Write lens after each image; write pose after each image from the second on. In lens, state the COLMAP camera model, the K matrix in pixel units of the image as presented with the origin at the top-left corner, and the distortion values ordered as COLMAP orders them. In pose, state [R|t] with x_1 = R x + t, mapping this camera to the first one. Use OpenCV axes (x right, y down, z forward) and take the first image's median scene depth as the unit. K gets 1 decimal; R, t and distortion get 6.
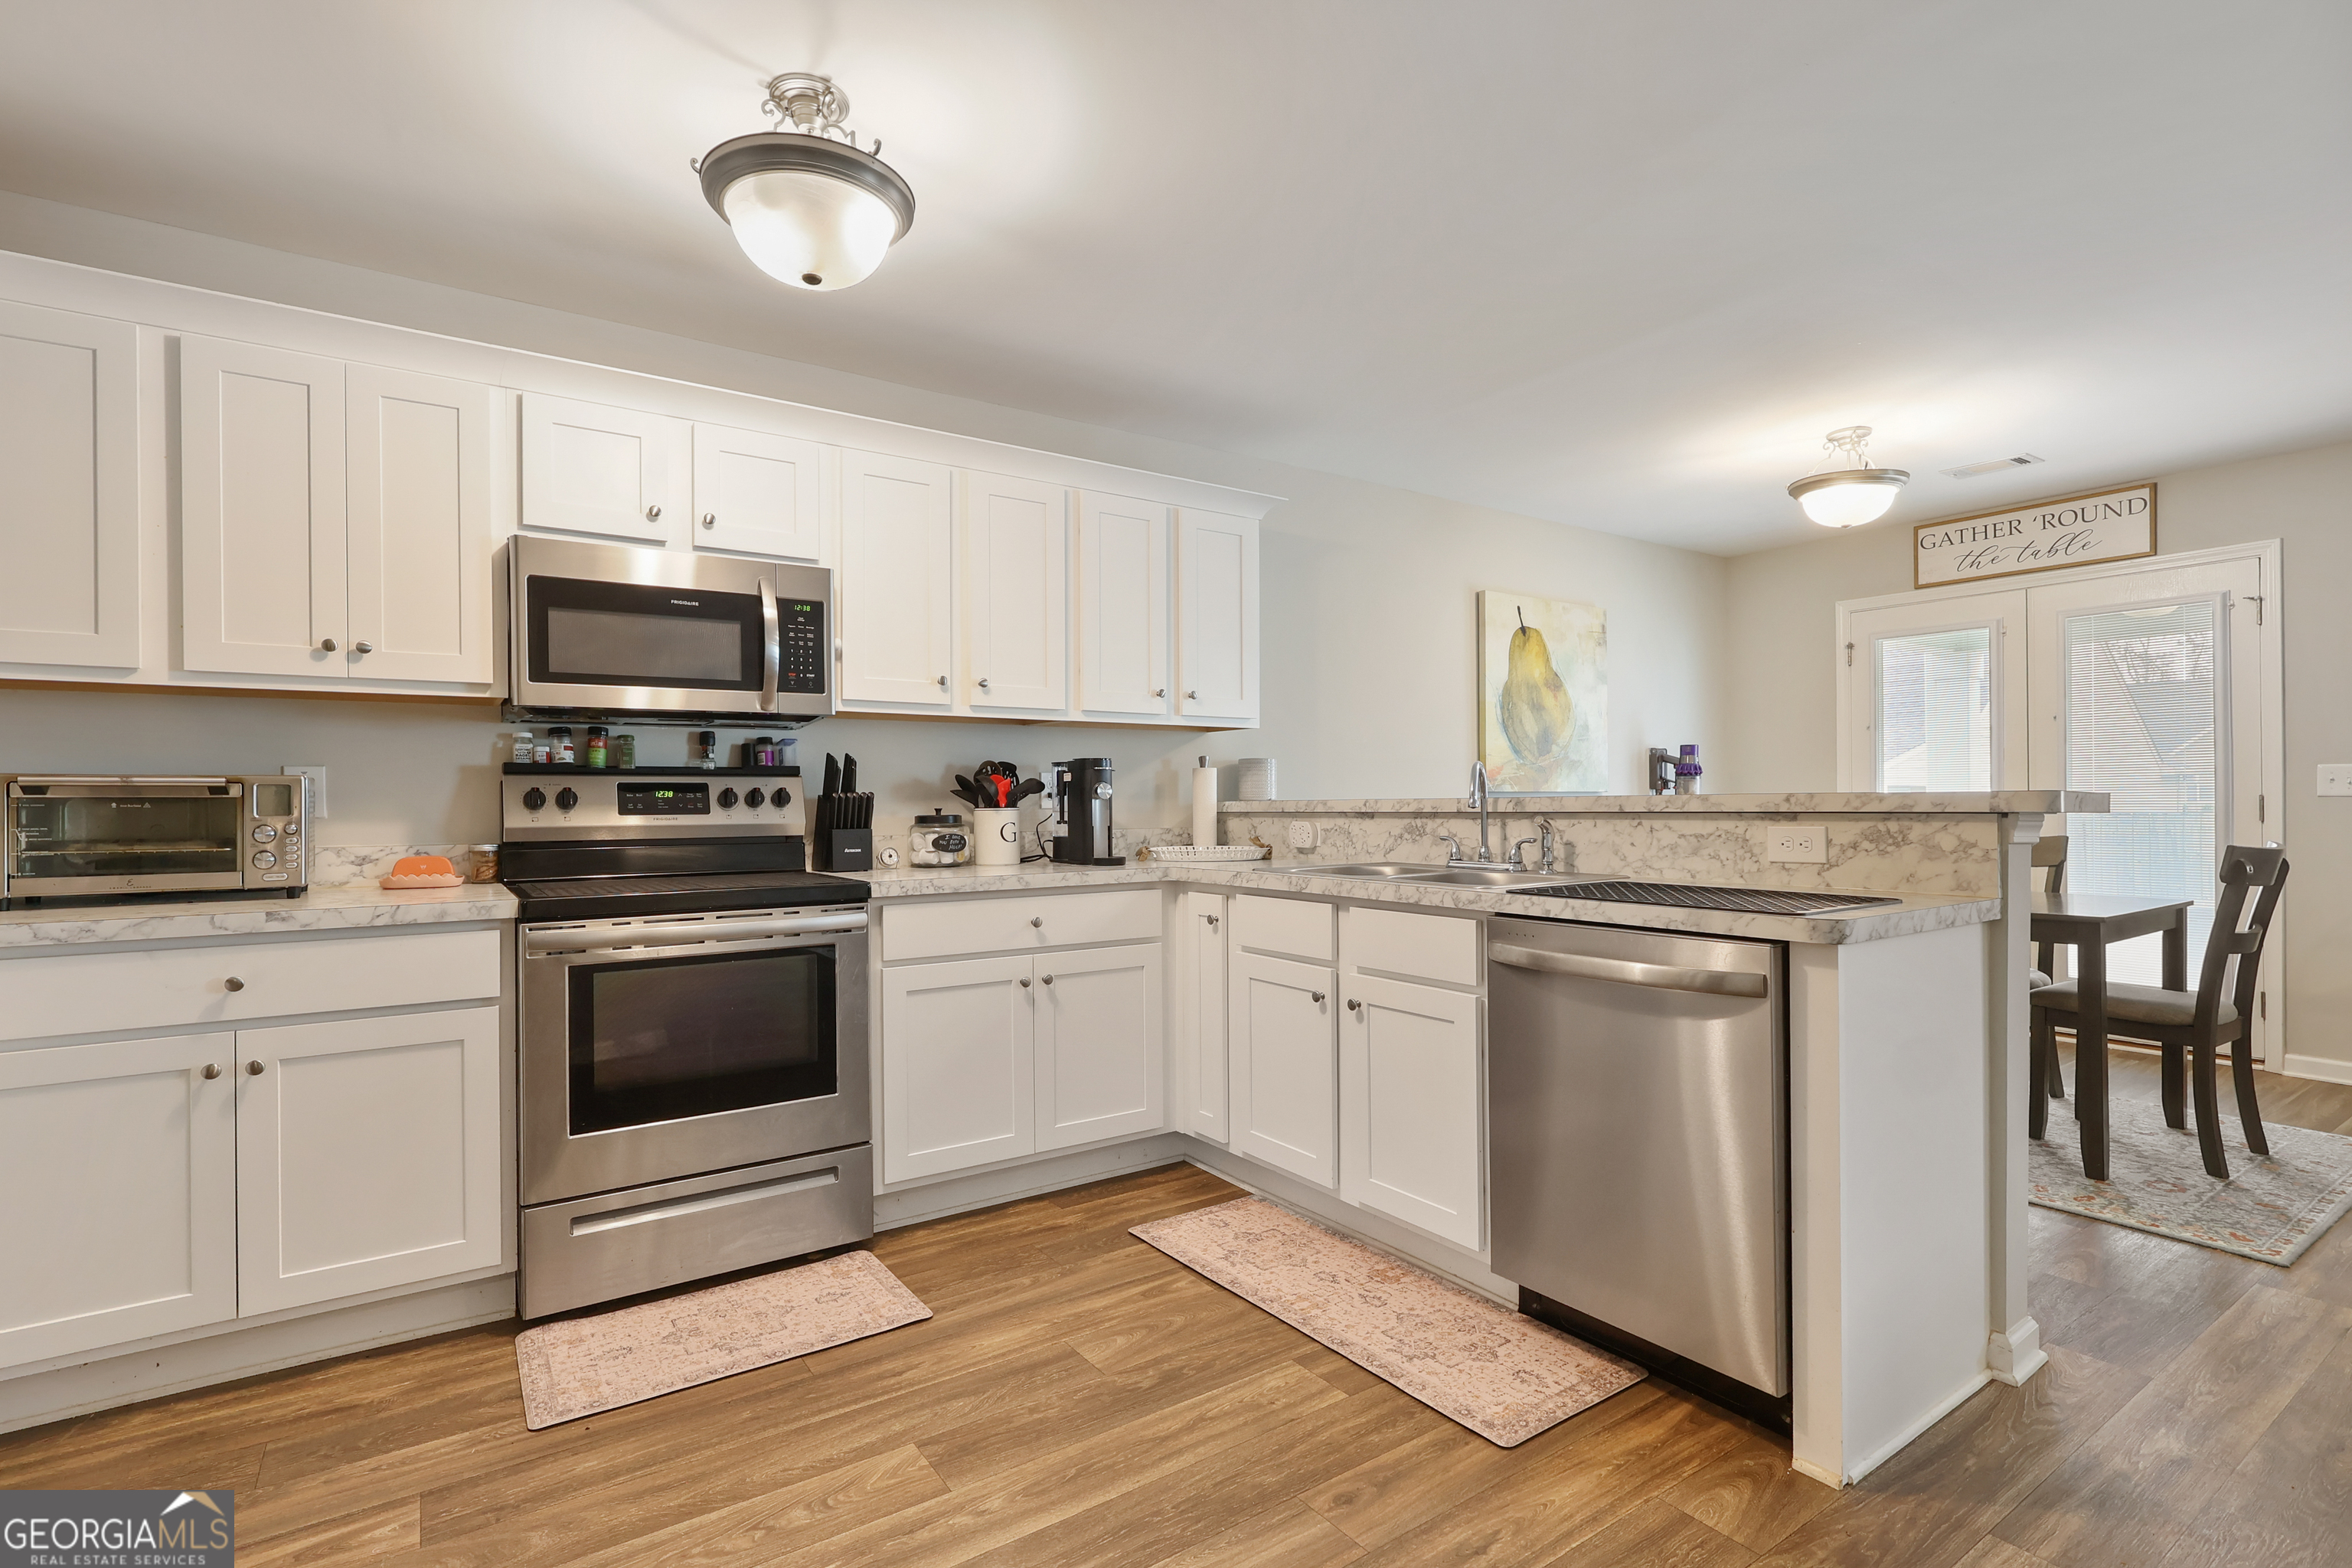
lens RADIAL K [[1126.8, 0, 1174.6], [0, 1126.8, 786.1], [0, 0, 1]] dist [-0.000553, 0.000708]
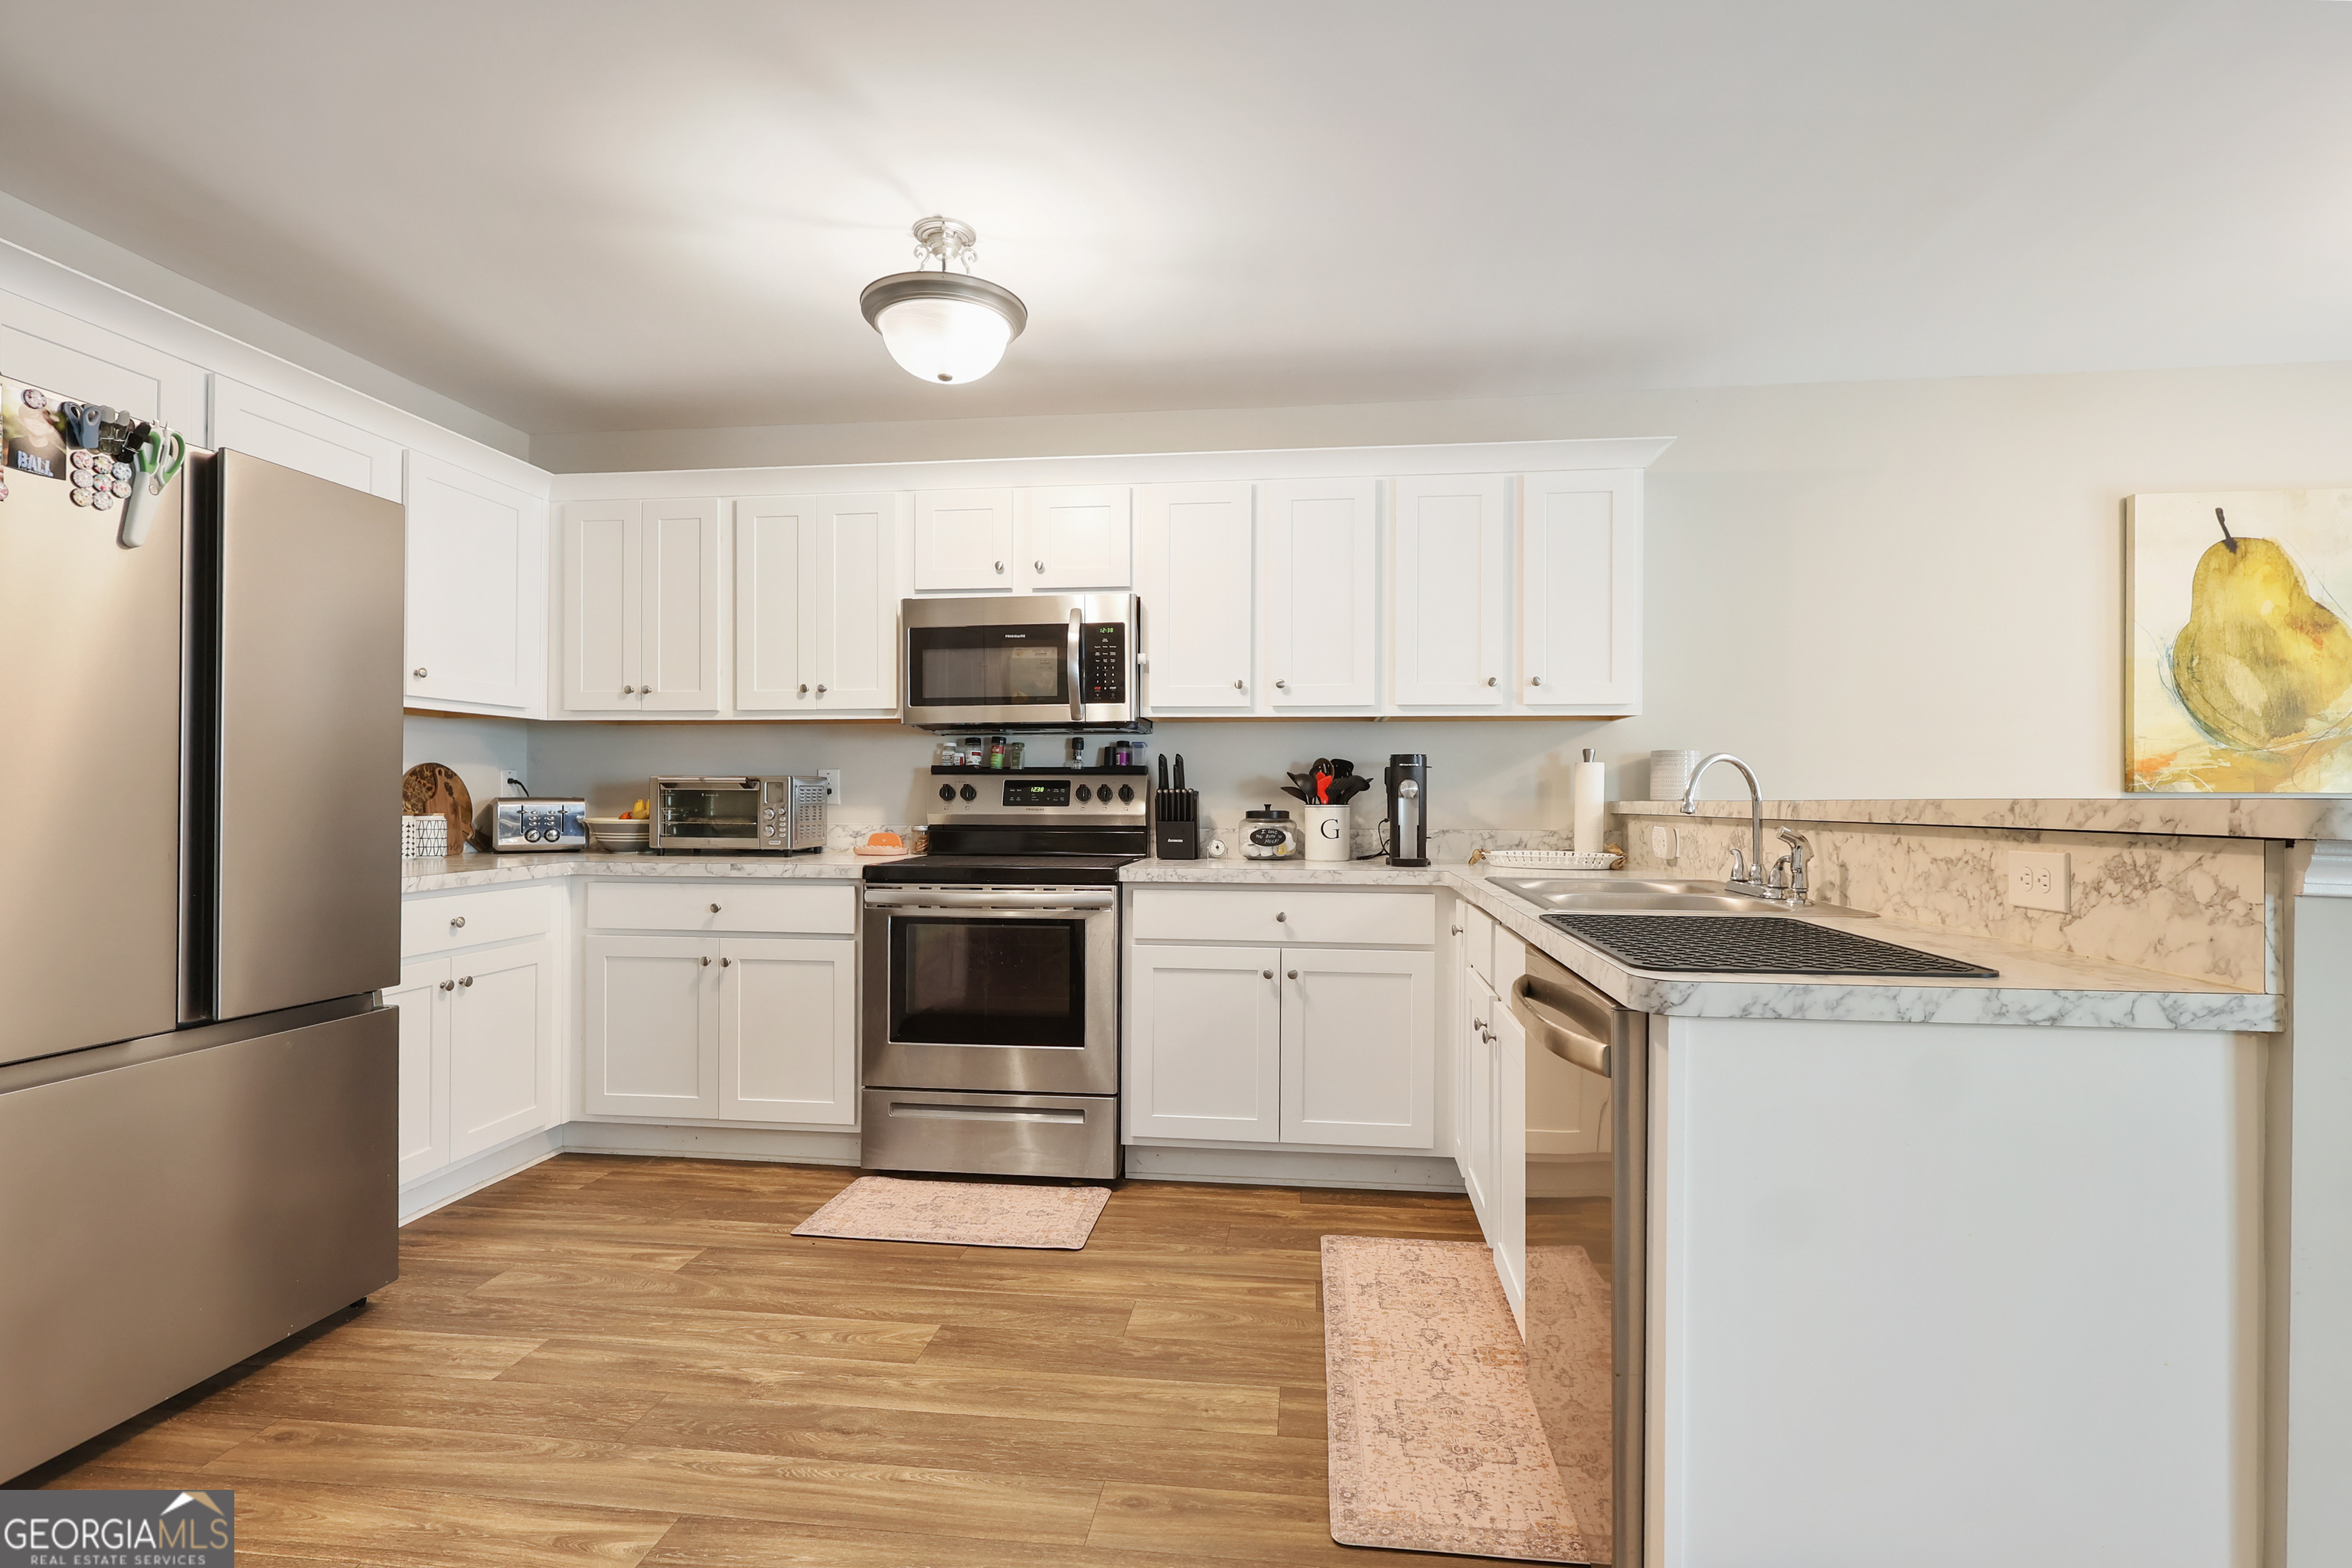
lens RADIAL K [[1126.8, 0, 1176.3], [0, 1126.8, 795.9], [0, 0, 1]] dist [-0.000553, 0.000708]
pose [[0.746244, 0.008838, -0.665614, 0.482433], [0.000108, 0.999910, 0.013398, -0.002519], [0.665673, -0.010070, 0.746176, 0.169798]]
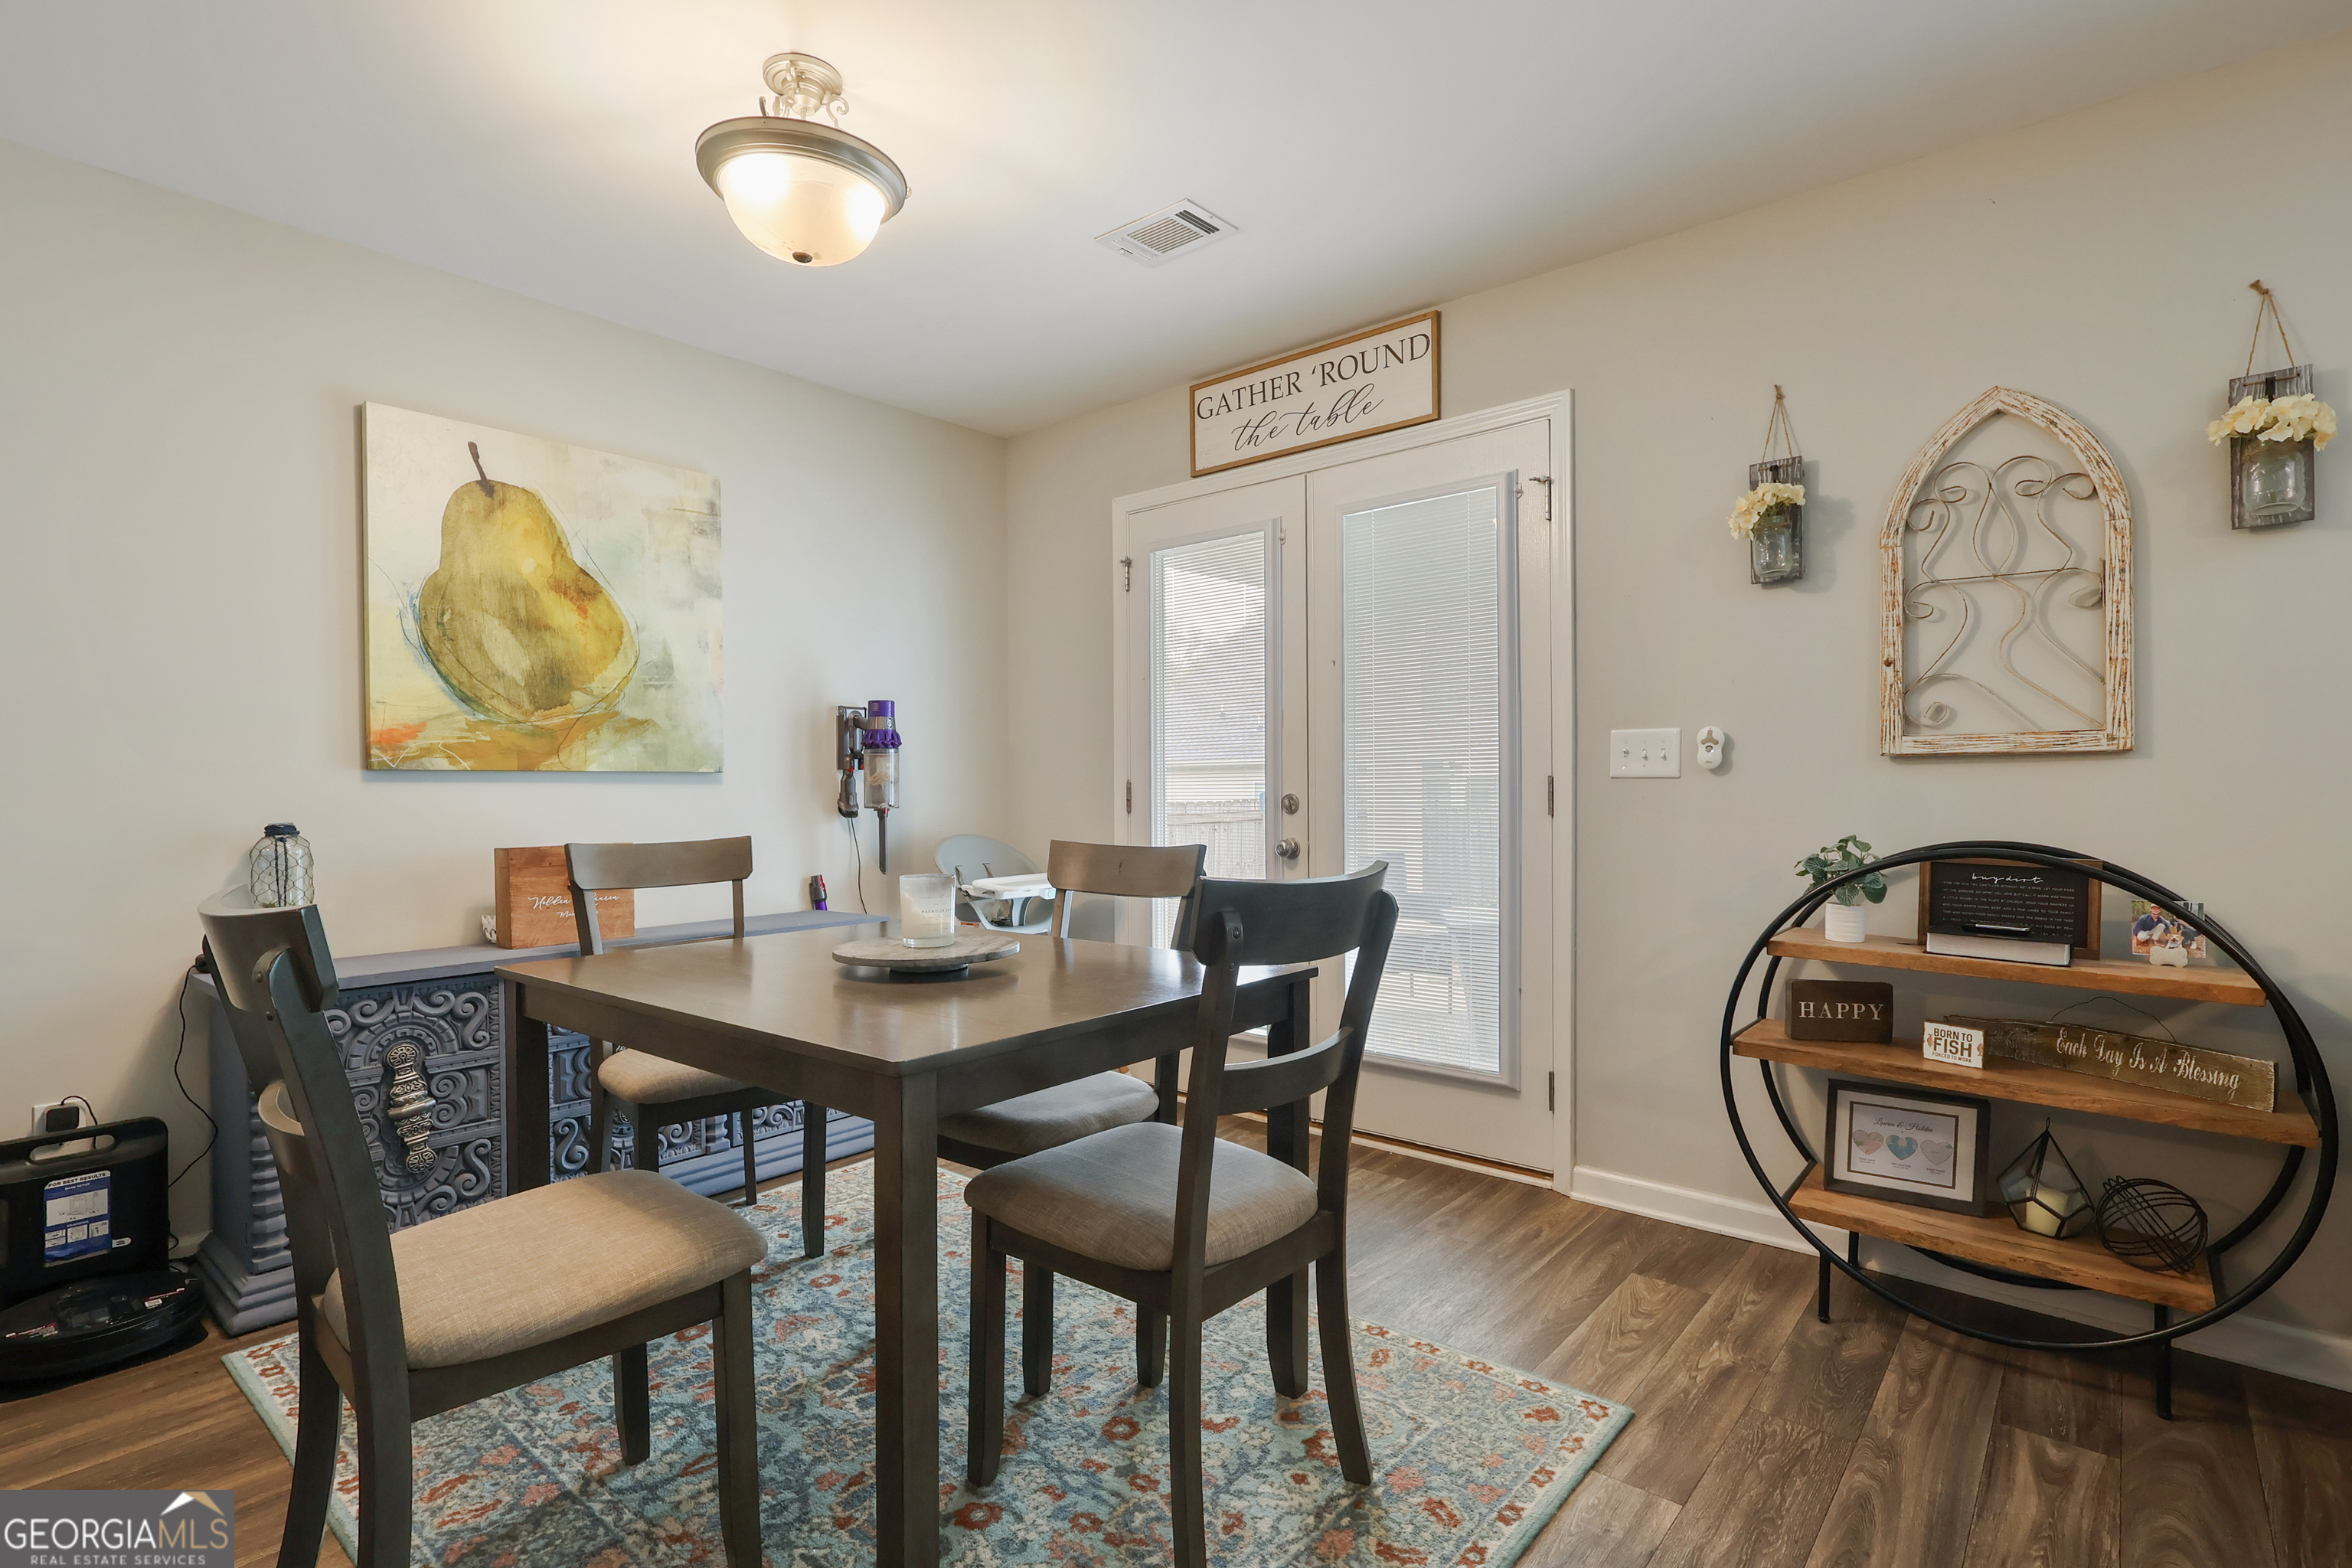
lens RADIAL K [[1126.8, 0, 1179.1], [0, 1126.8, 783.8], [0, 0, 1]] dist [-0.000553, 0.000708]
pose [[0.967000, -0.000705, 0.254775, 0.839842], [-0.001408, 0.999966, 0.008111, 0.011408], [-0.254772, -0.008202, 0.966966, 0.592961]]
